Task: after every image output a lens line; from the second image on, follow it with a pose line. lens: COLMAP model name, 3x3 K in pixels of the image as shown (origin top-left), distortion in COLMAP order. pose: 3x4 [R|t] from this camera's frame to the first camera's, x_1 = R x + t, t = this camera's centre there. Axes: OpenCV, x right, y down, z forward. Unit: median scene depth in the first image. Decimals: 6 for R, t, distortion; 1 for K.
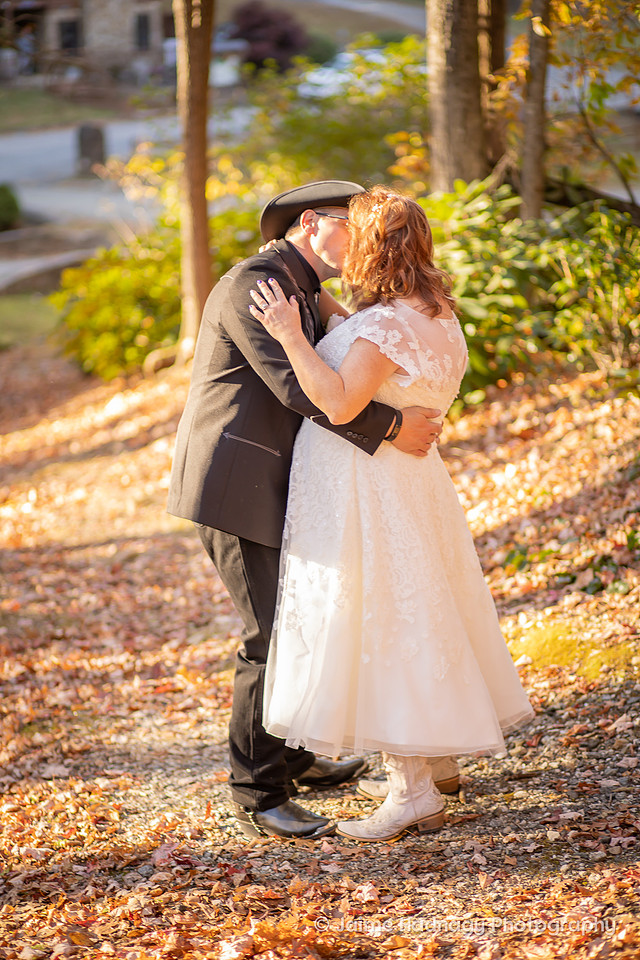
lens RADIAL K [[2194.2, 0, 320.0], [0, 2194.2, 480.0], [0, 0, 1]] dist [-0.055501, -0.580261]
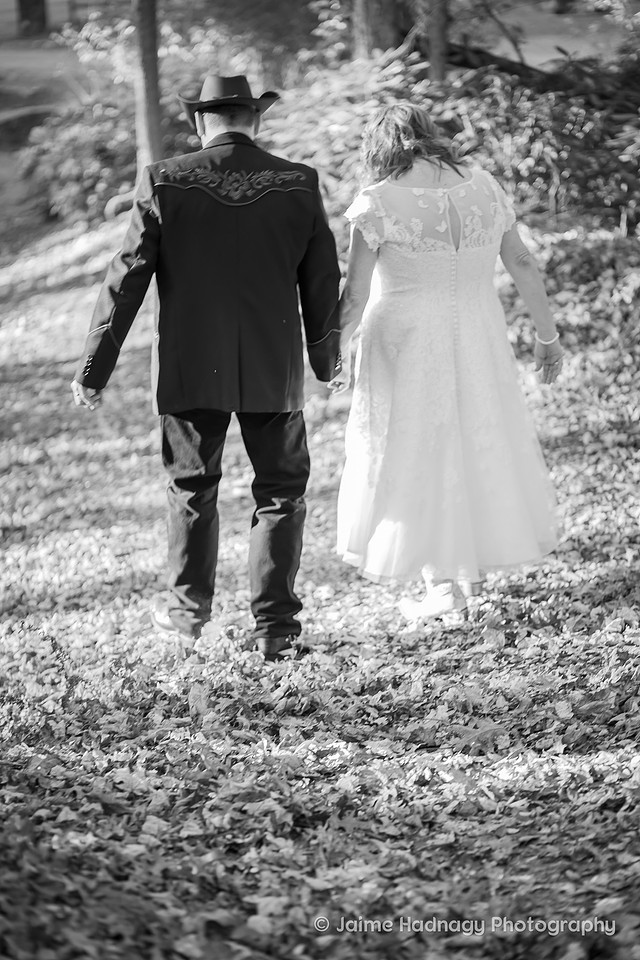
lens RADIAL K [[2194.2, 0, 320.0], [0, 2194.2, 480.0], [0, 0, 1]] dist [-0.055501, -0.580261]
pose [[0.998990, -0.025302, 0.037138, -0.018307], [0.022555, 0.997106, 0.072597, 0.011288], [-0.038868, -0.071686, 0.996670, -0.213721]]
